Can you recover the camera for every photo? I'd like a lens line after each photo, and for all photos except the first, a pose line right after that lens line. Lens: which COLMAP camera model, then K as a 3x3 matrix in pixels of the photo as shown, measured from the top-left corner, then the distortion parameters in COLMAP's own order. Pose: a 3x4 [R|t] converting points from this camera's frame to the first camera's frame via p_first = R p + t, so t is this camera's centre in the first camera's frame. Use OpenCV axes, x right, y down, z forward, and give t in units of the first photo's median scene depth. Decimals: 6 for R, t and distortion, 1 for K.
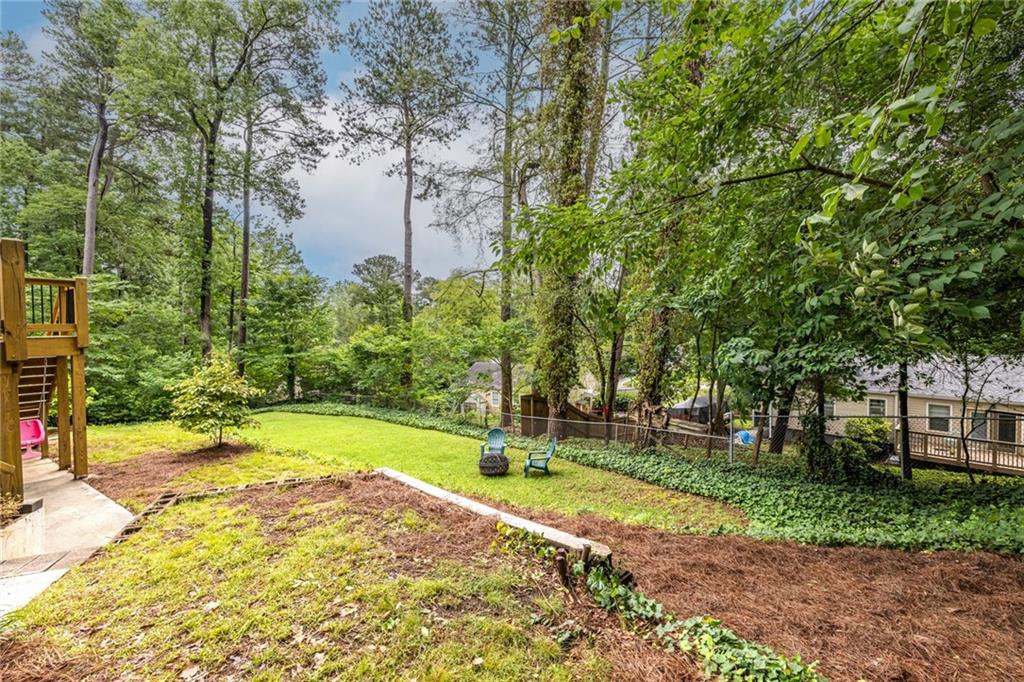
lens RADIAL K [[428.0, 0, 512.8], [0, 428.0, 341.0], [0, 0, 1]] dist [0.003055, 0.000615]
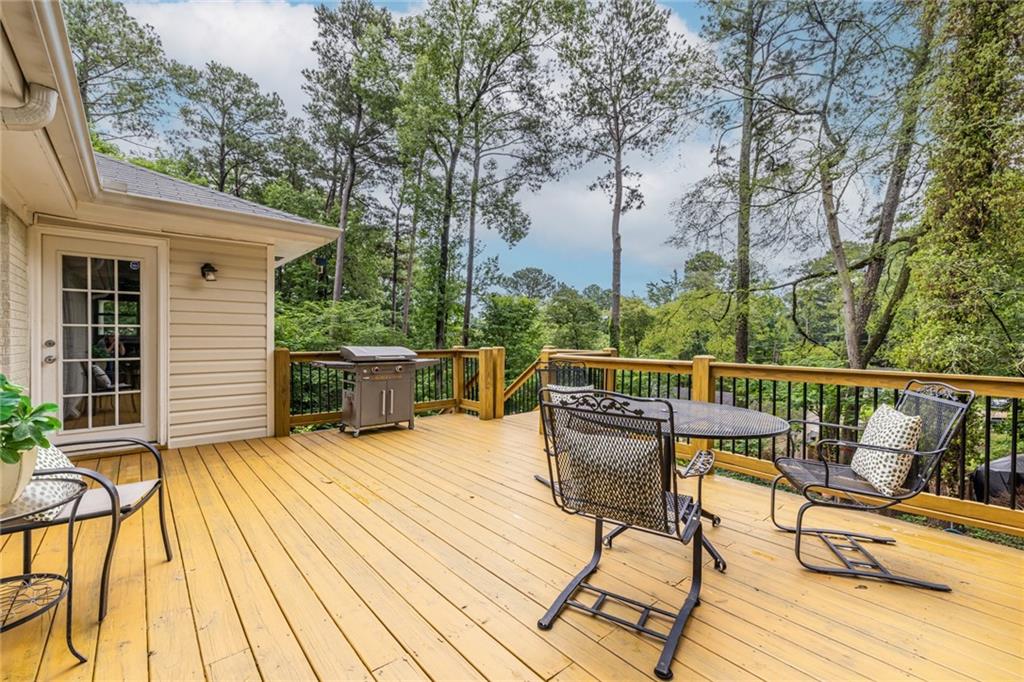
lens RADIAL K [[428.0, 0, 510.9], [0, 428.0, 340.3], [0, 0, 1]] dist [0.003055, 0.000615]
pose [[0.965985, 0.017890, -0.257979, -0.223735], [-0.022360, 0.999646, -0.014403, -0.035279], [0.257630, 0.019681, 0.966043, 0.041922]]
